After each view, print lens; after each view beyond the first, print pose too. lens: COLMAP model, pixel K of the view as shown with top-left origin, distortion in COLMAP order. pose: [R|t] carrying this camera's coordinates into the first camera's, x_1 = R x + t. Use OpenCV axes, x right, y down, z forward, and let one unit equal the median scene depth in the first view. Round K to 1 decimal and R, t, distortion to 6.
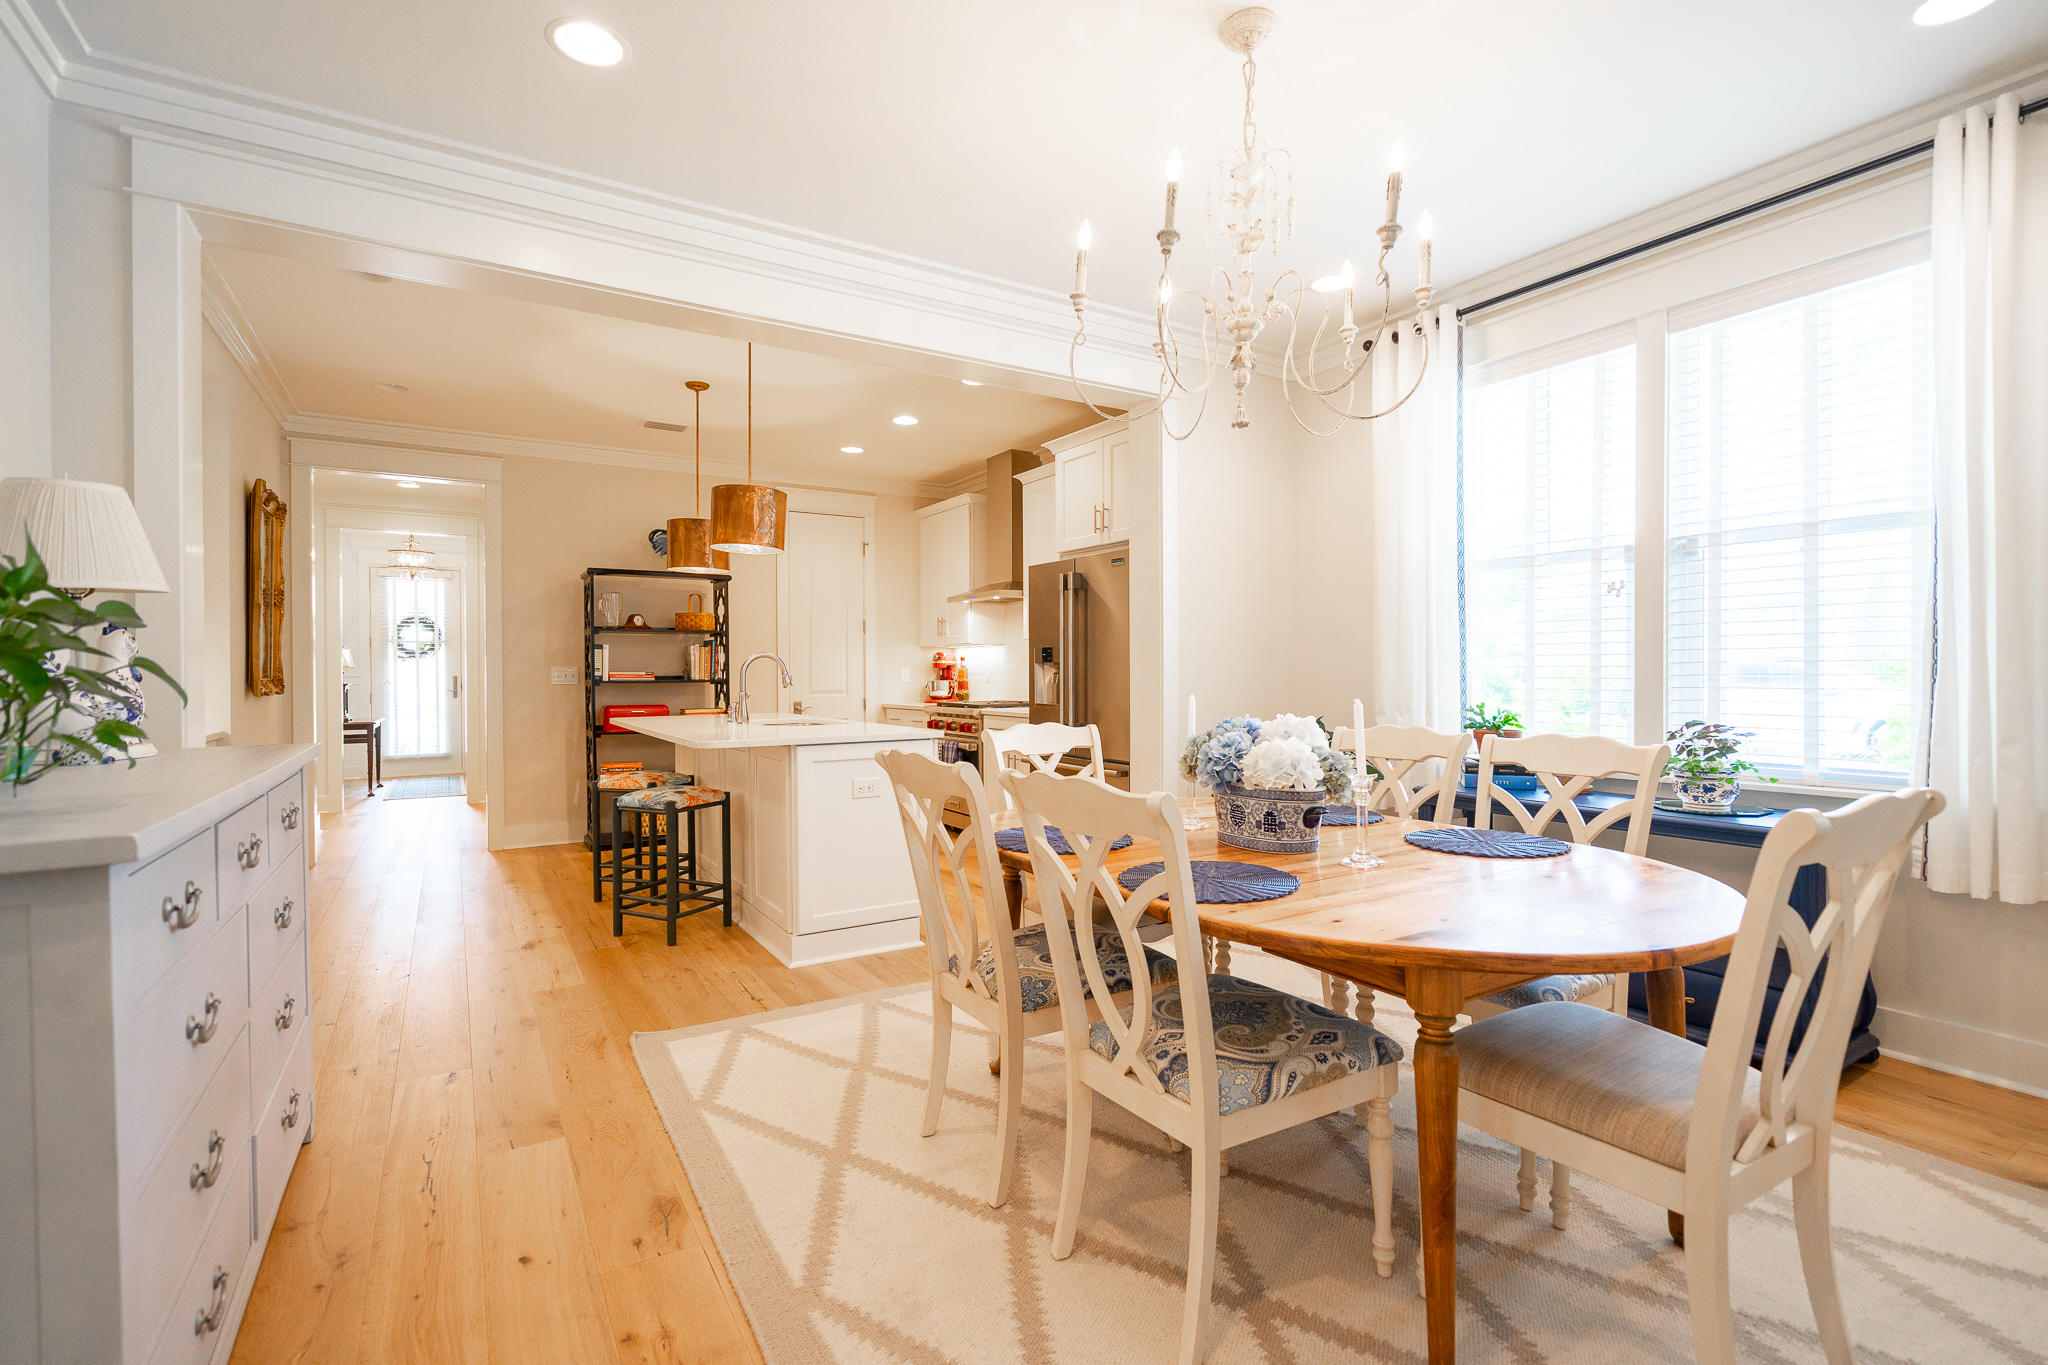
lens RADIAL K [[921.8, 0, 1021.5], [0, 921.8, 678.6], [0, 0, 1]] dist [-0.001024, 0.000036]
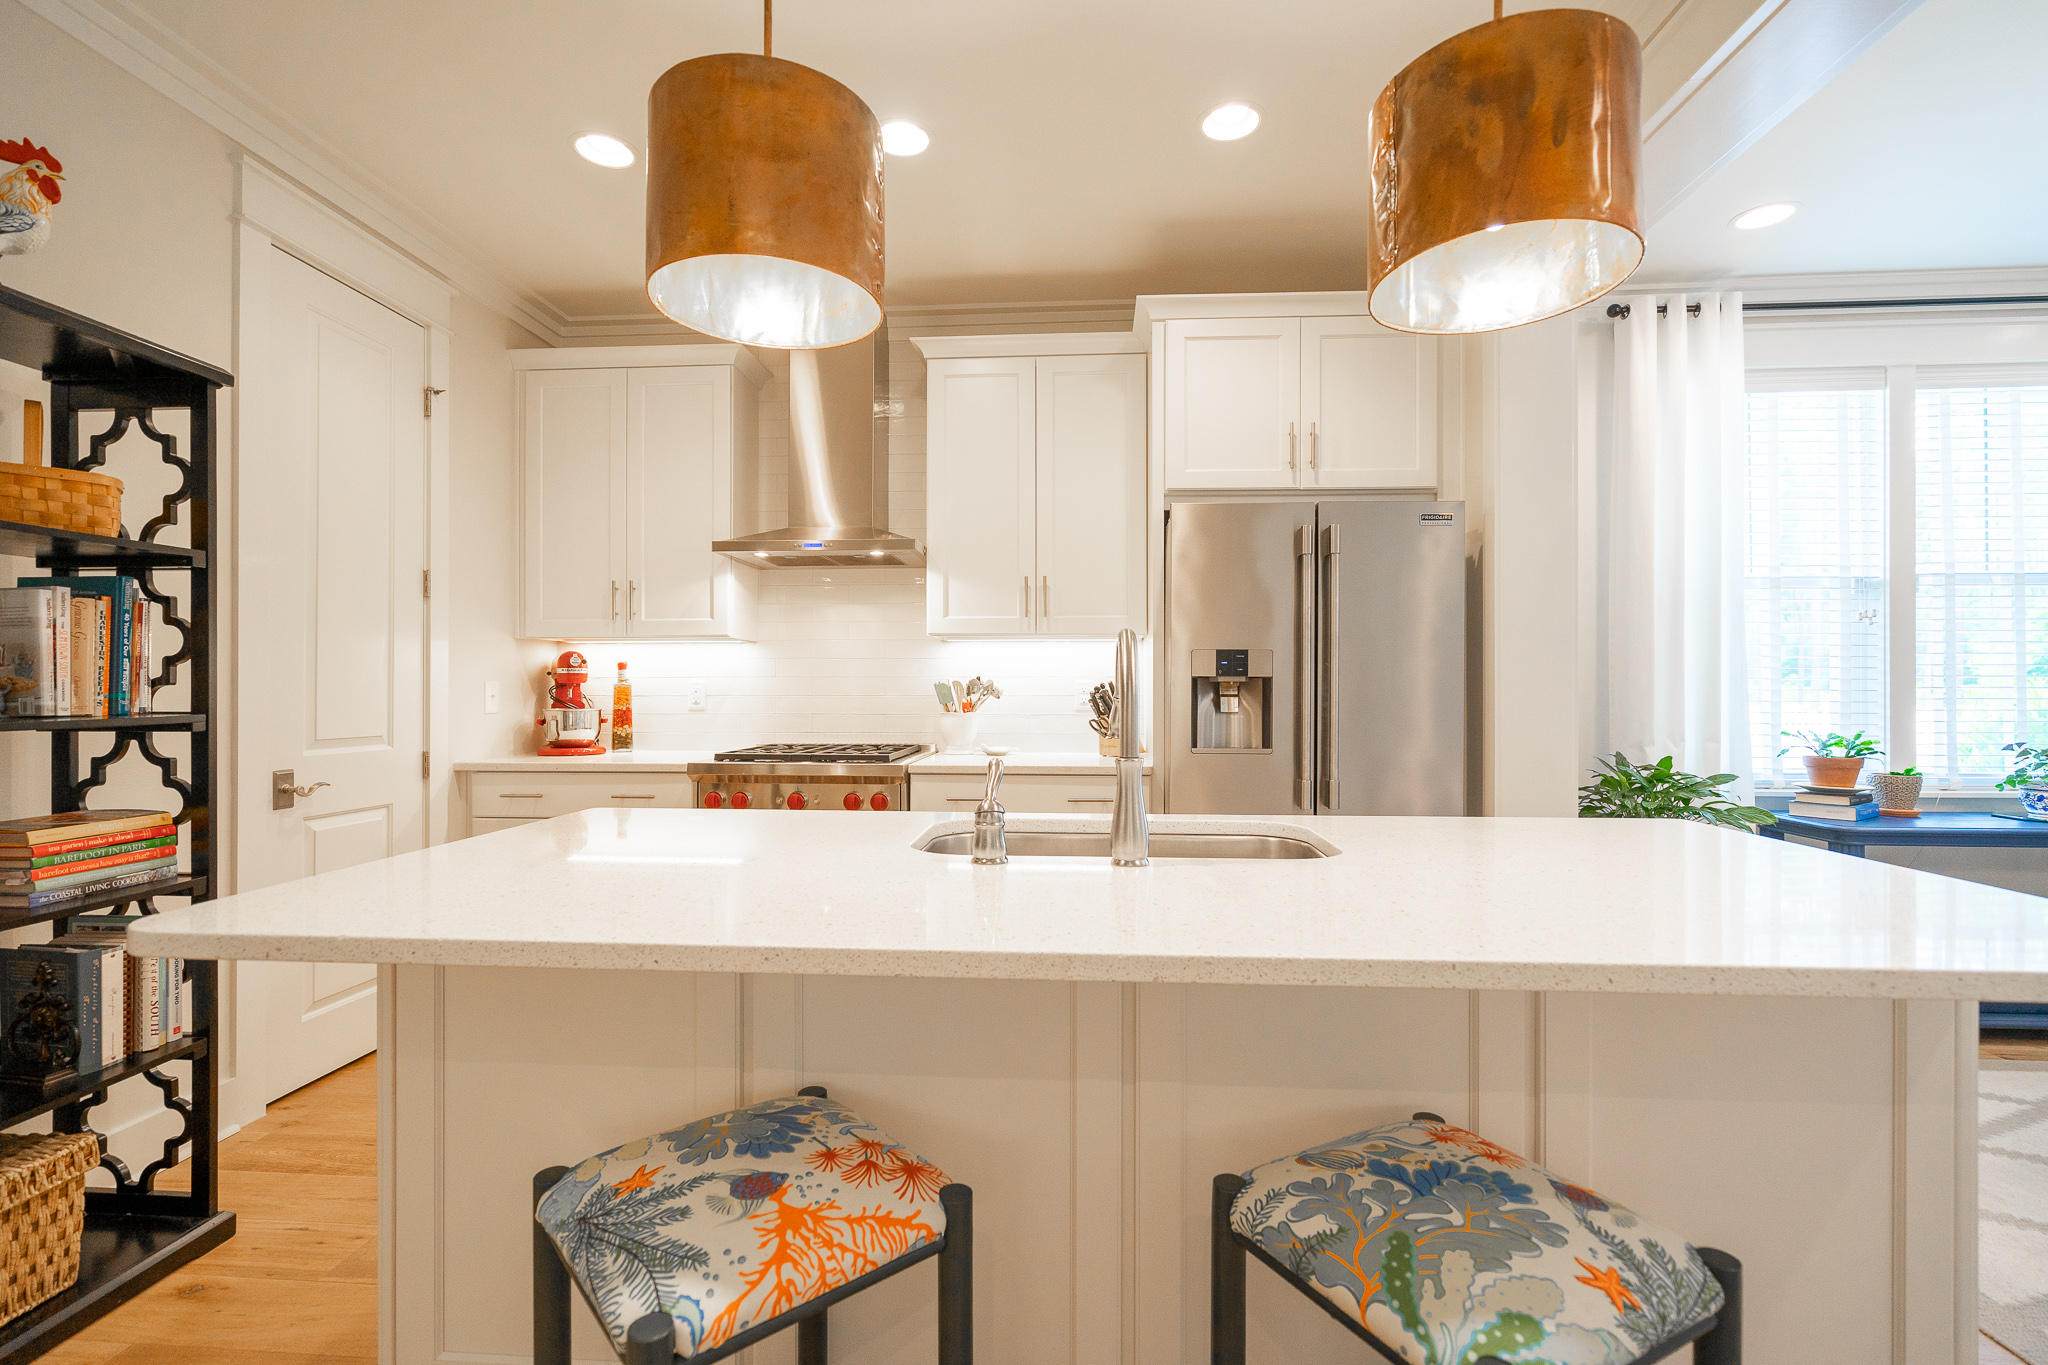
lens RADIAL K [[918.1, 0, 1027.1], [0, 918.1, 692.0], [0, 0, 1]] dist [-0.002944, -0.000589]
pose [[0.588093, 0.003686, 0.808785, -0.400347], [0.002247, 0.999978, -0.006191, -0.003846], [-0.808790, 0.005458, 0.588072, 0.607662]]
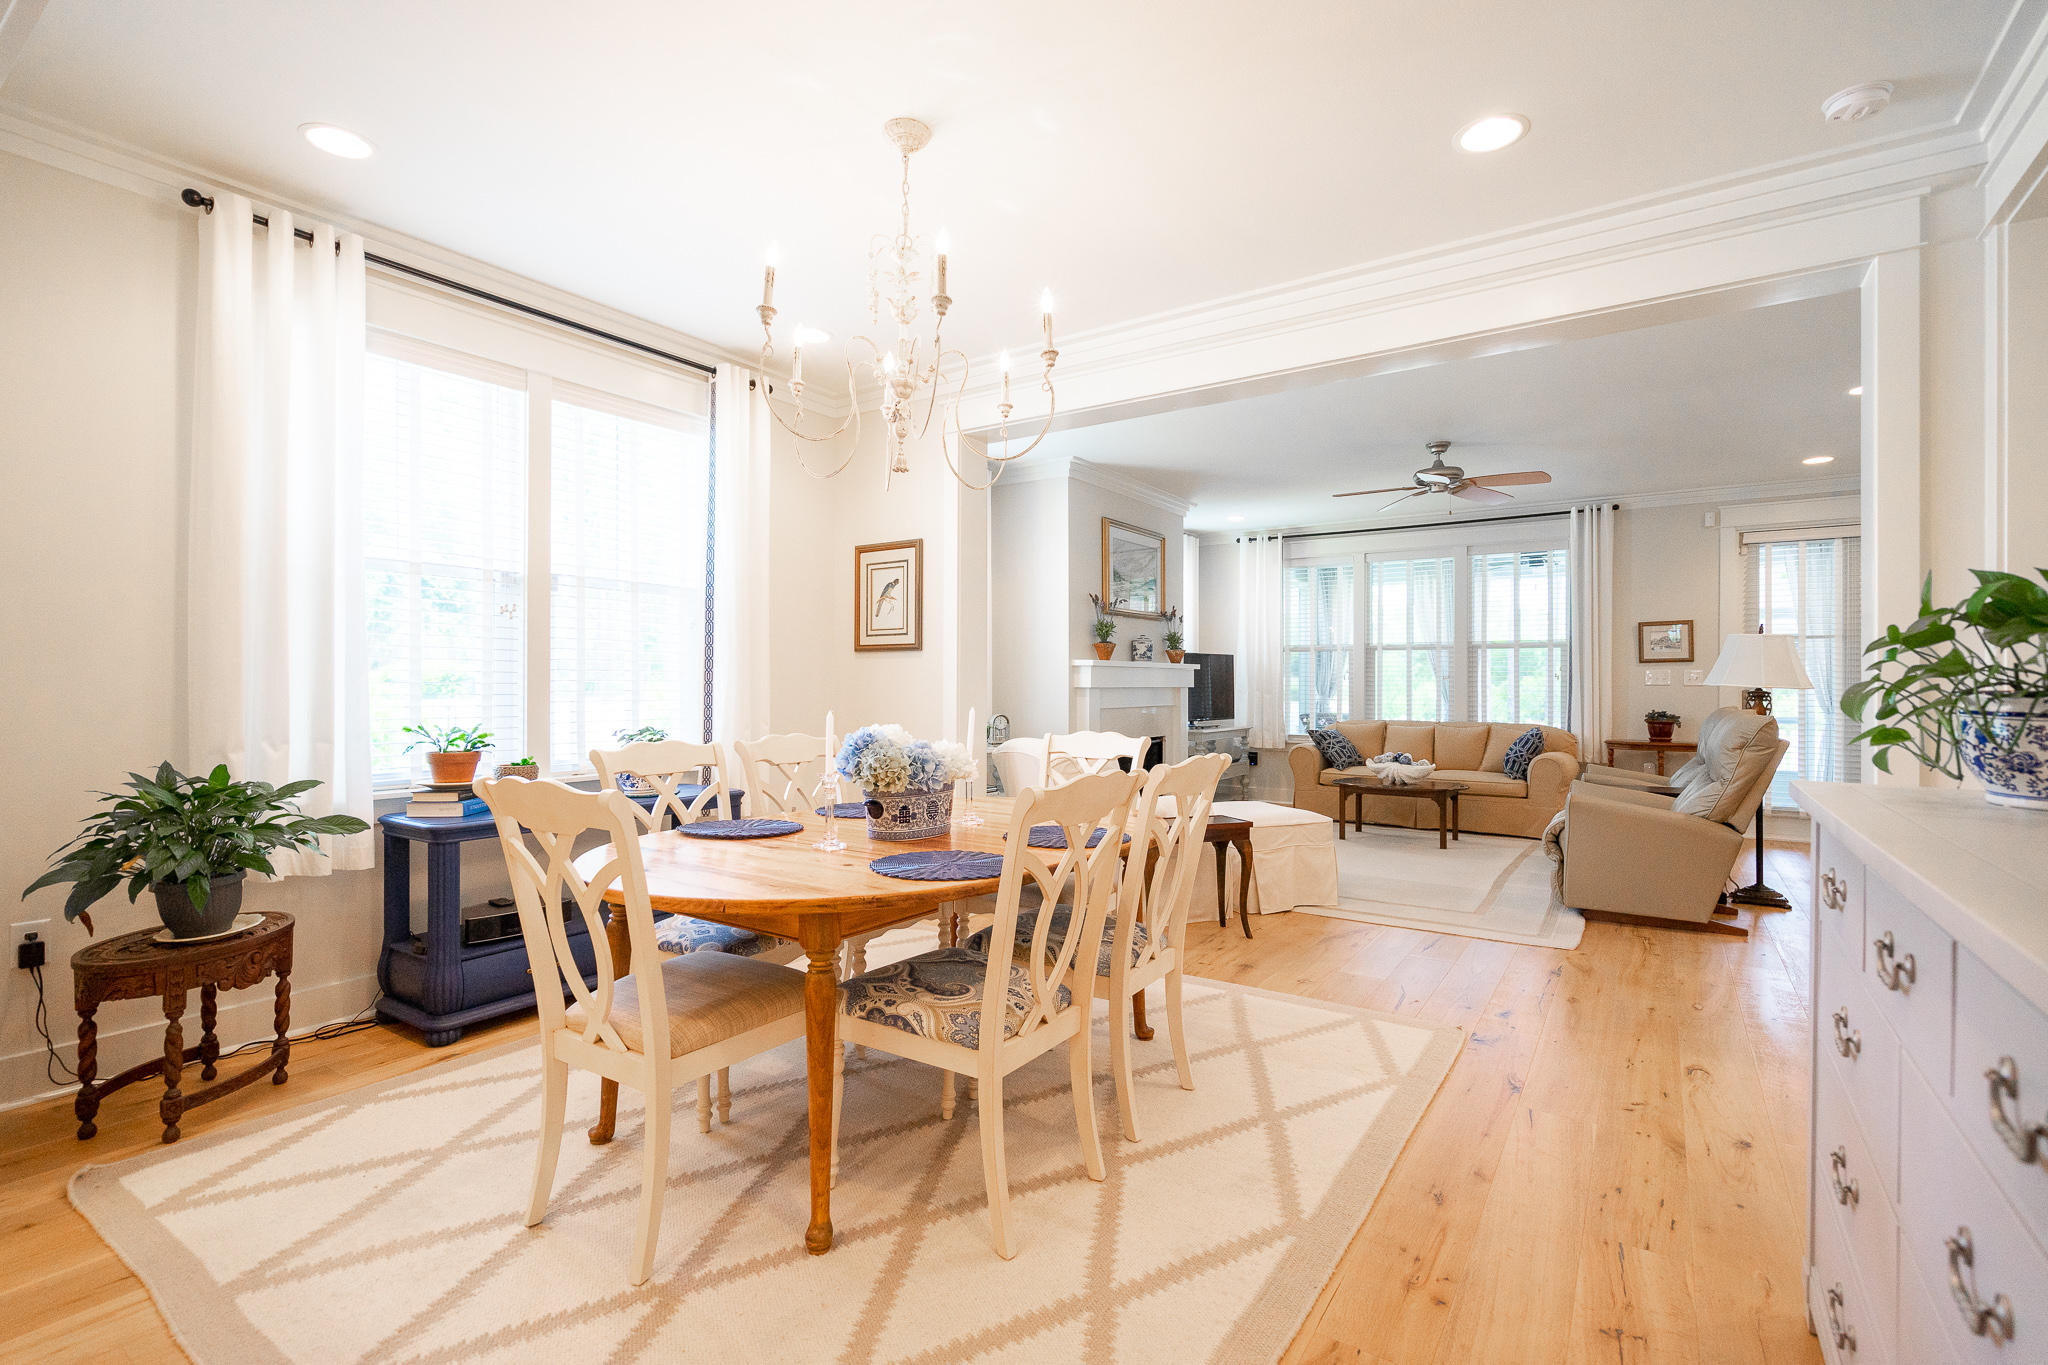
lens RADIAL K [[929.9, 0, 1016.5], [0, 929.9, 683.4], [0, 0, 1]] dist [0.000432, -0.000044]
pose [[-0.401828, 0.004991, 0.915701, -0.304988], [0.006262, 0.999977, -0.002702, -0.003408], [-0.915694, 0.004649, -0.401850, 0.467738]]
